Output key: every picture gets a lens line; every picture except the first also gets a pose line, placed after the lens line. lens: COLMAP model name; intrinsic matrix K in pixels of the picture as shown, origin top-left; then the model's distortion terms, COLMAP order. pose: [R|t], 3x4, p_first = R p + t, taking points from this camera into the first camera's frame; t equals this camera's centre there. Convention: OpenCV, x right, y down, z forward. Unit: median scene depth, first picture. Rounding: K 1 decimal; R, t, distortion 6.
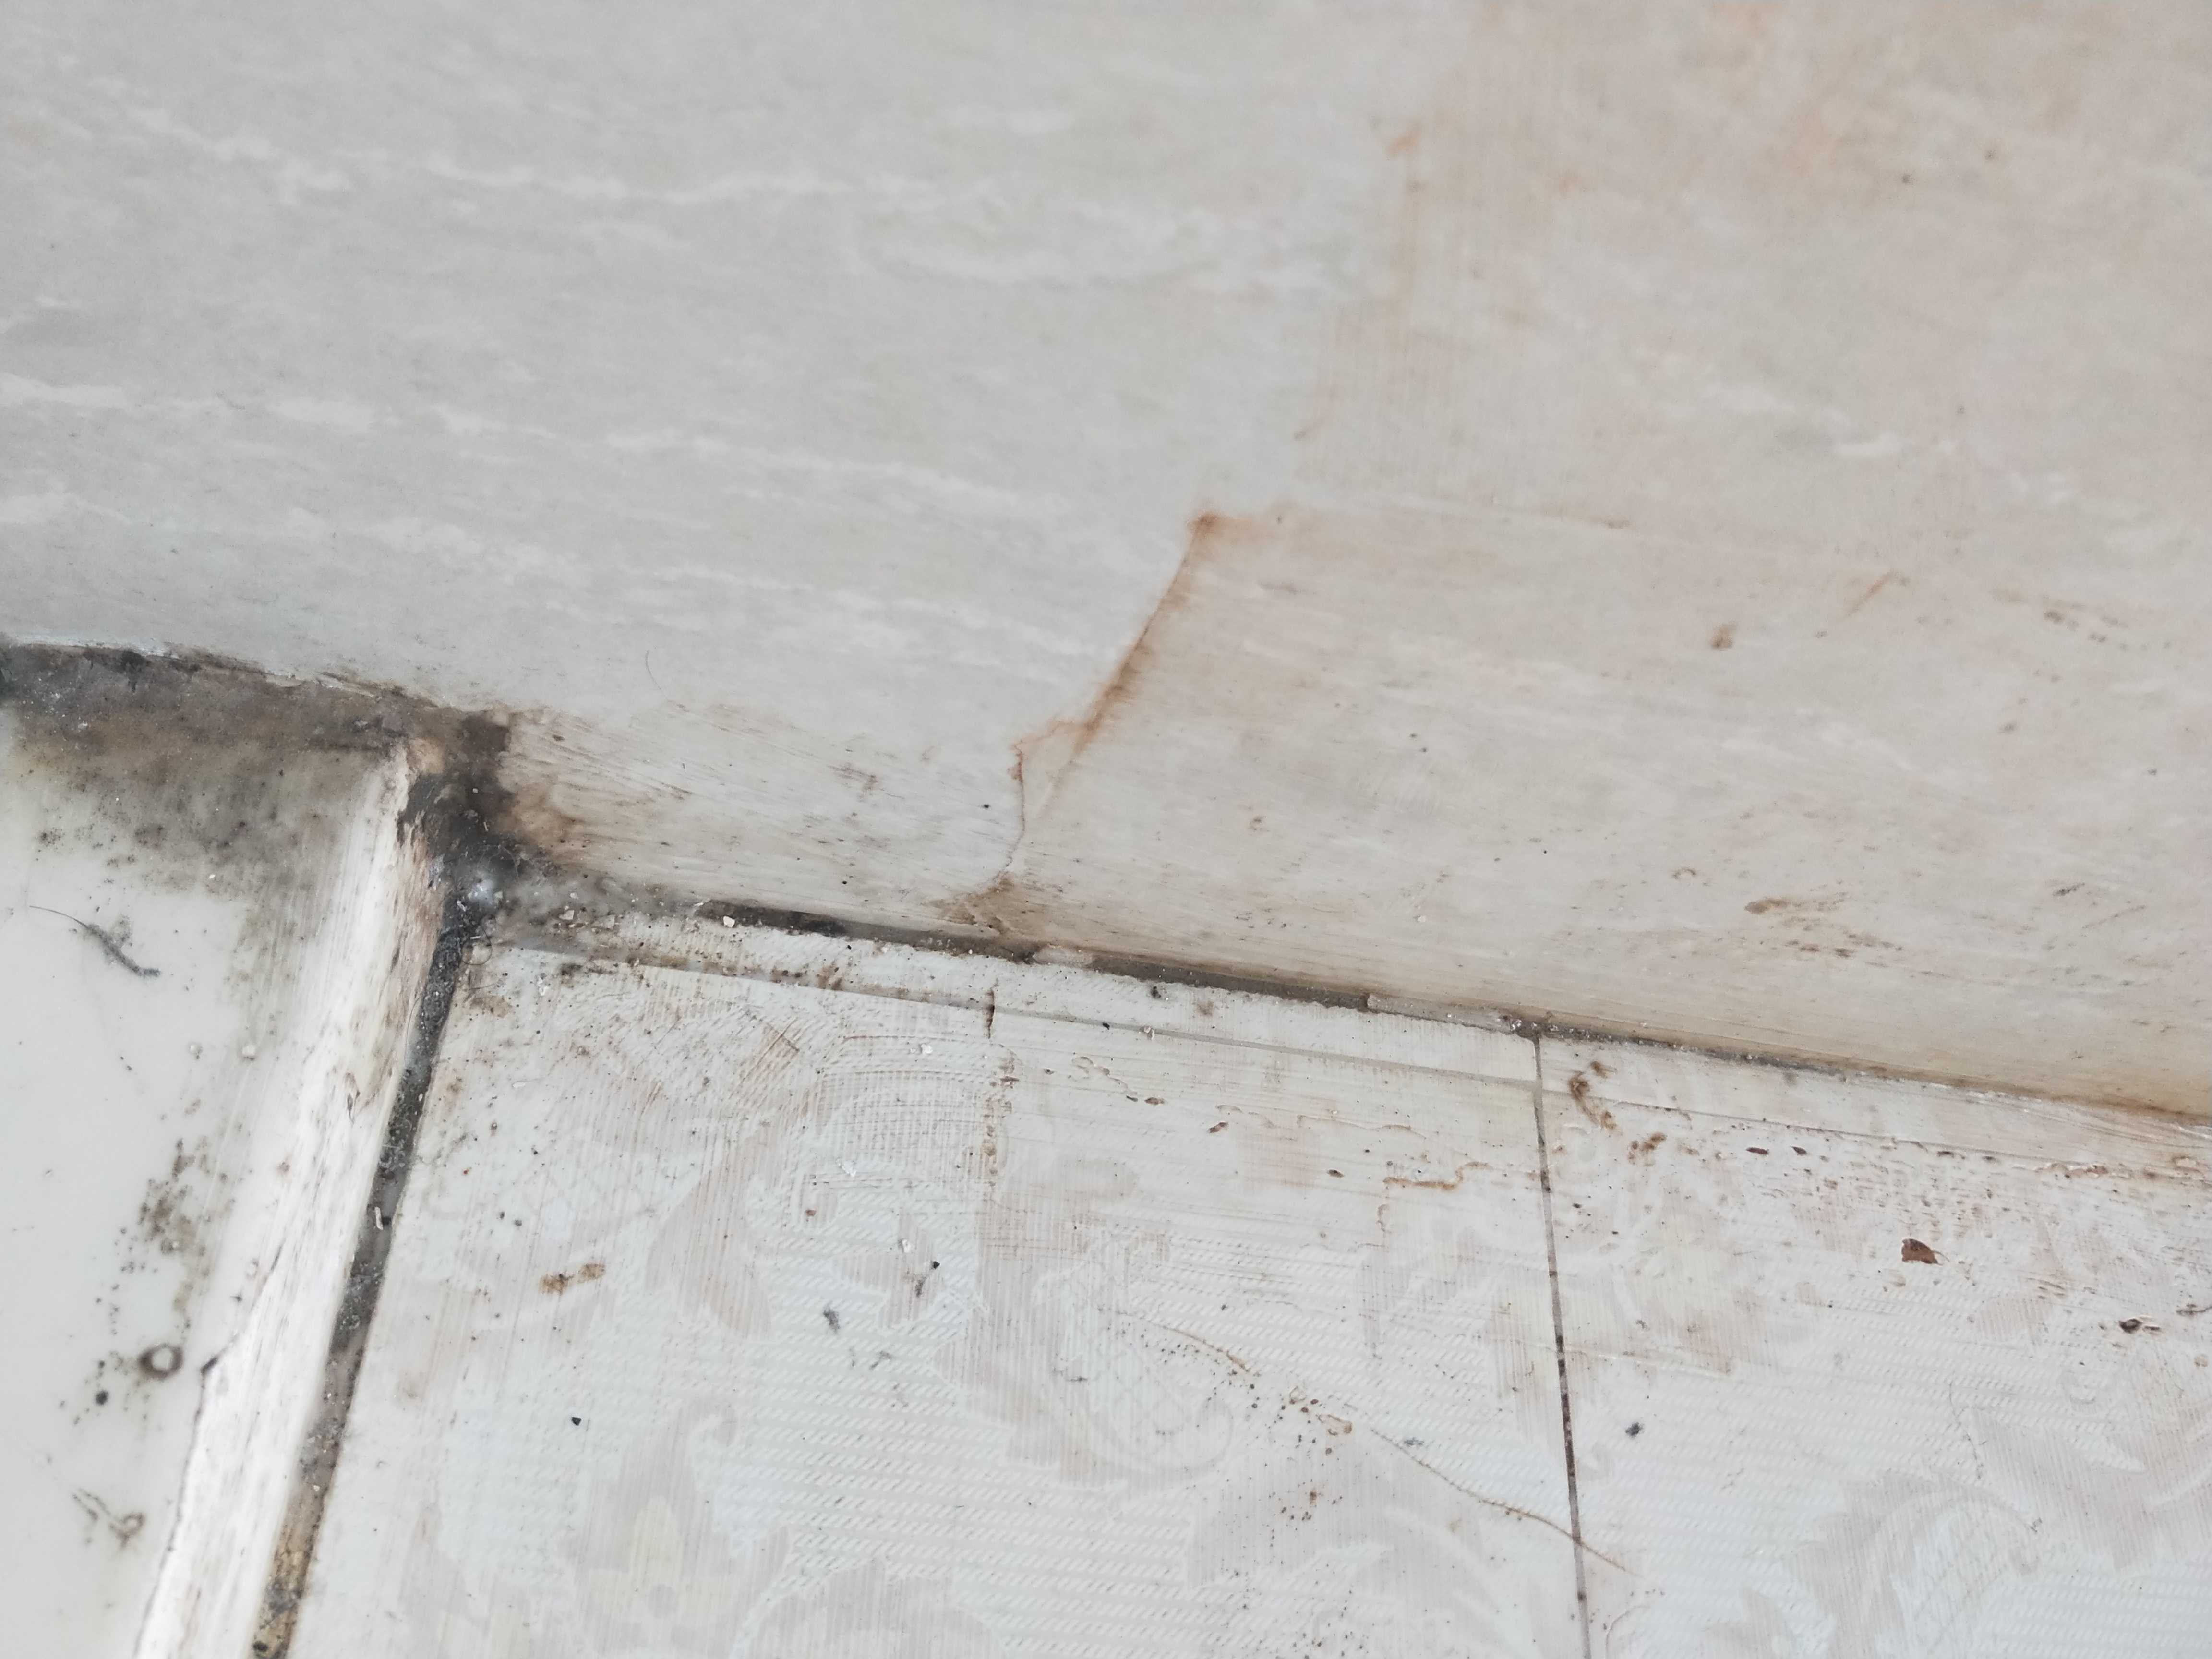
lens RADIAL K [[1977.7, 0, 1107.5], [0, 1977.7, 830.1], [0, 0, 1]] dist [-0.003930, -0.021624]
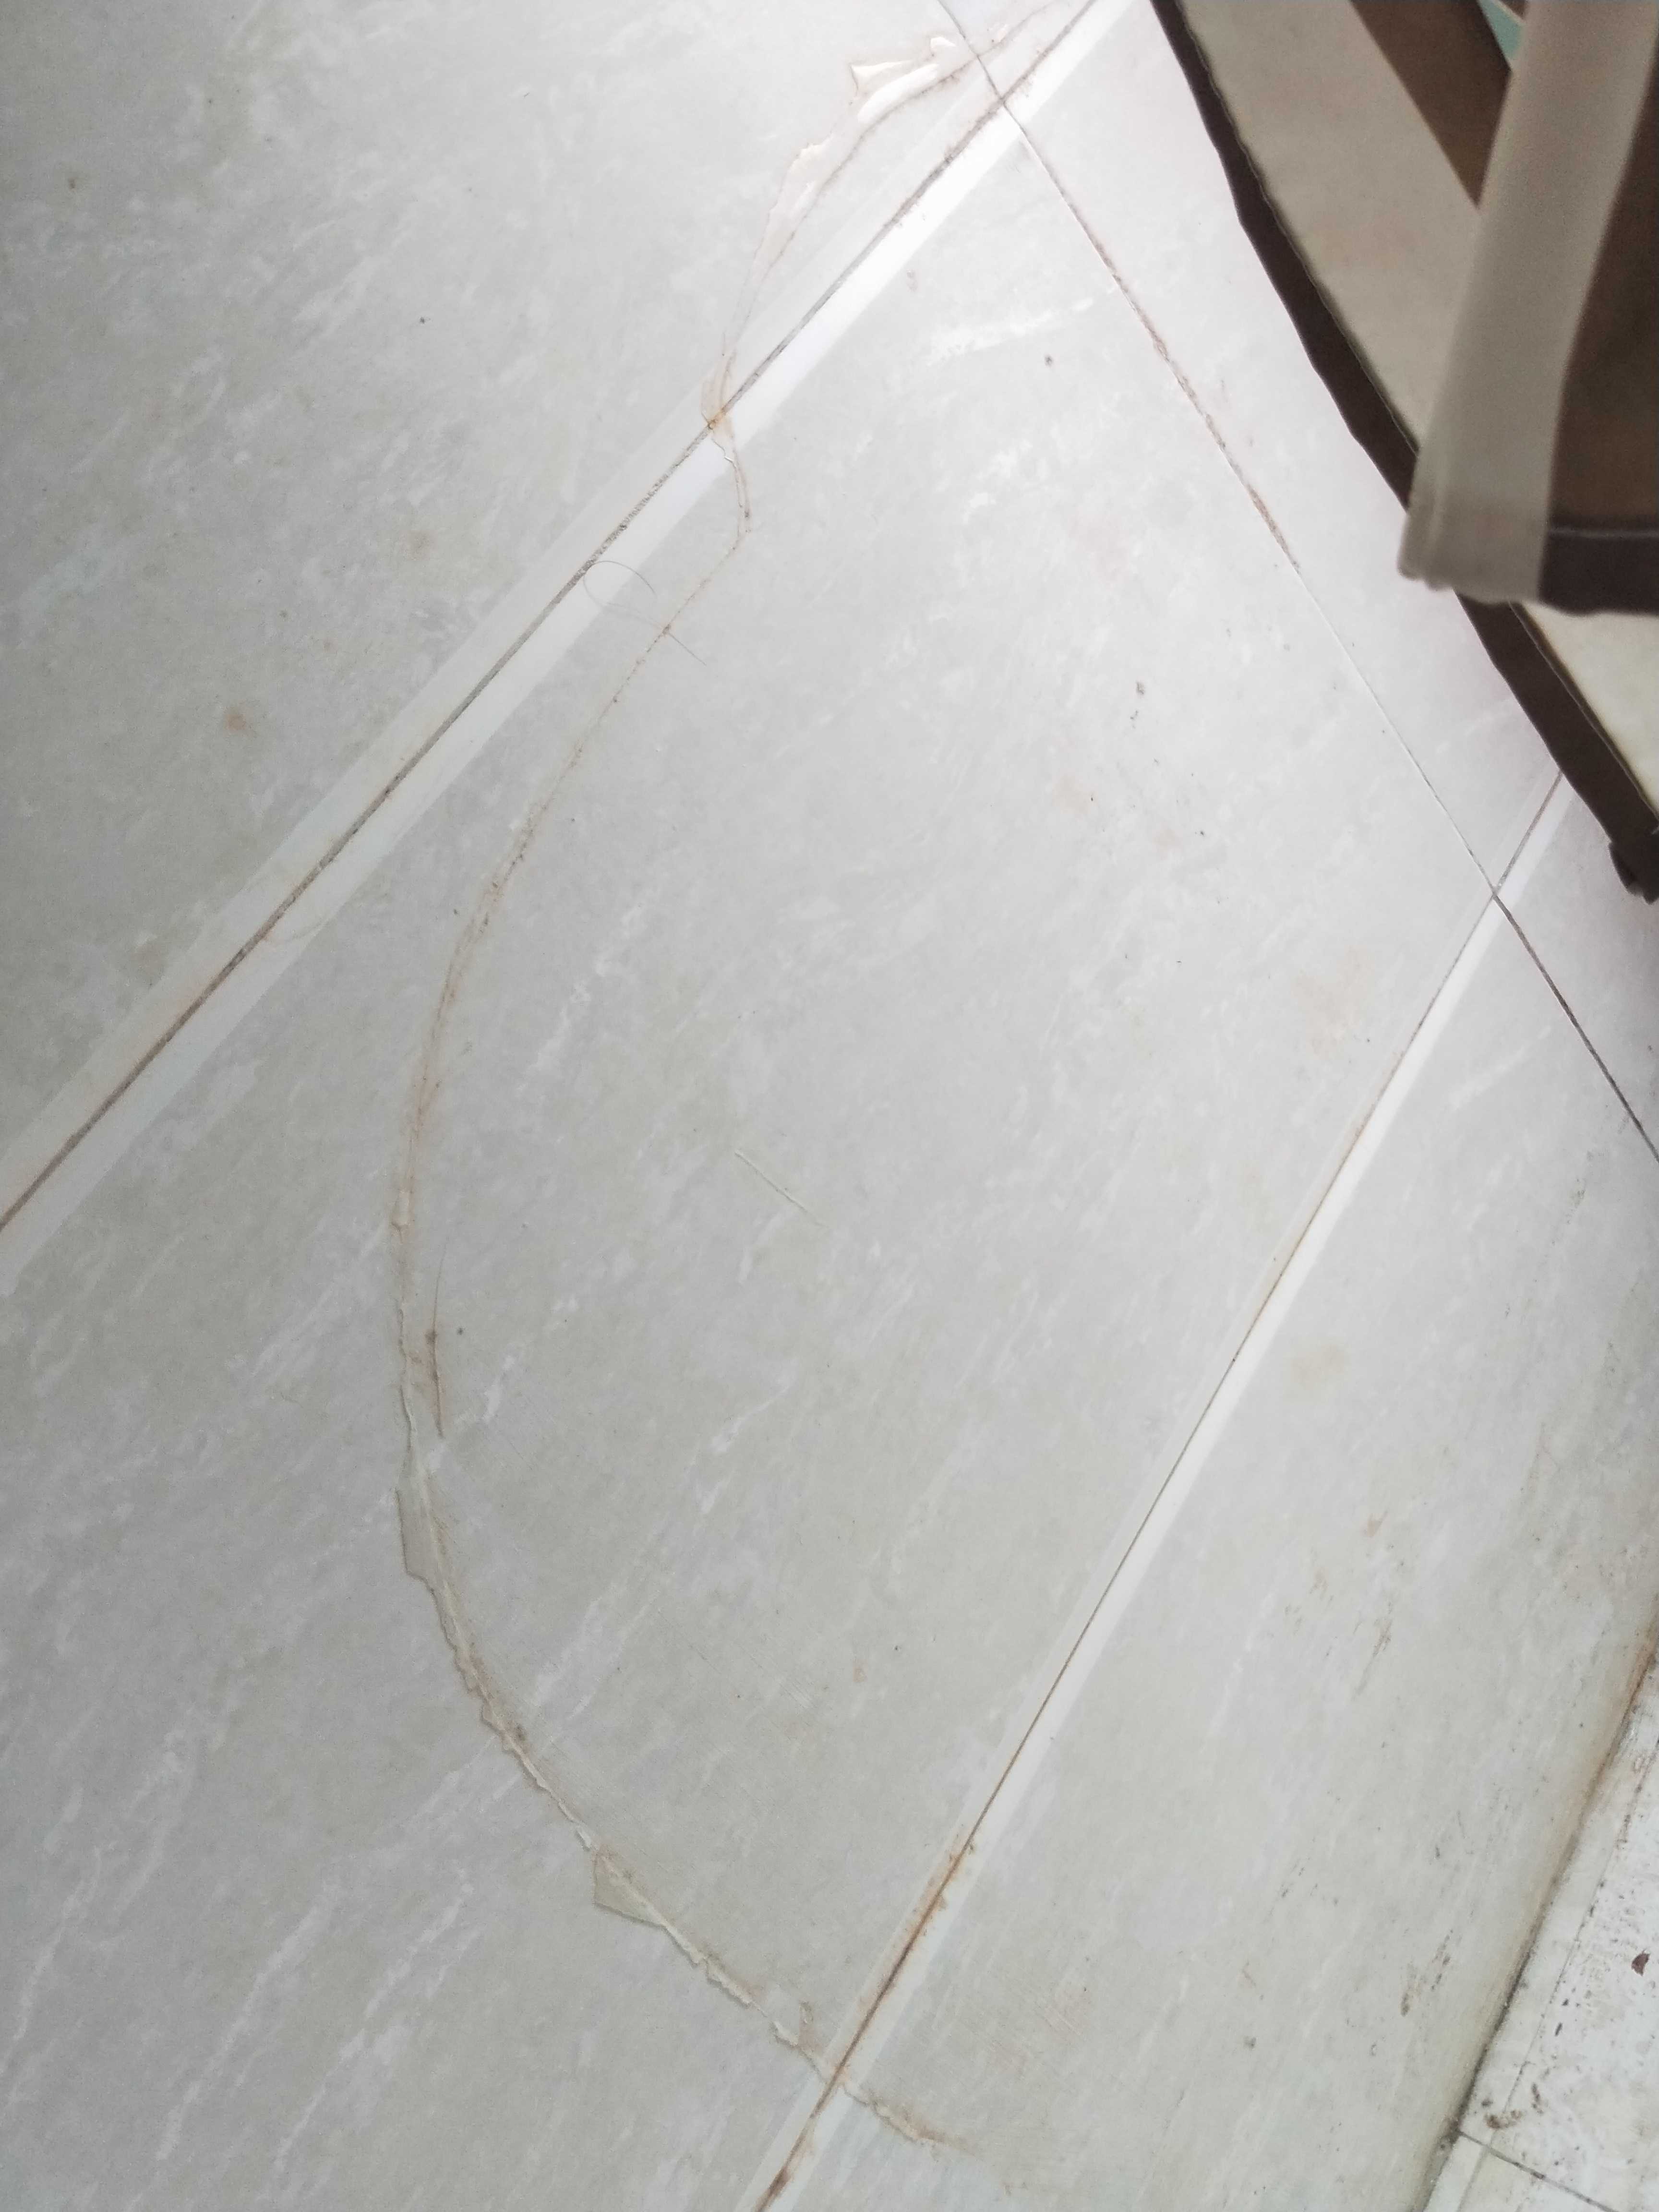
lens RADIAL K [[1977.7, 0, 826.4], [0, 1977.7, 1107.3], [0, 0, 1]] dist [-0.003930, -0.021624]
pose [[0.362016, -0.878873, 0.310689, 0.273283], [0.902798, 0.247551, -0.351674, -0.009269], [0.232165, 0.407801, 0.883062, -1.001360]]
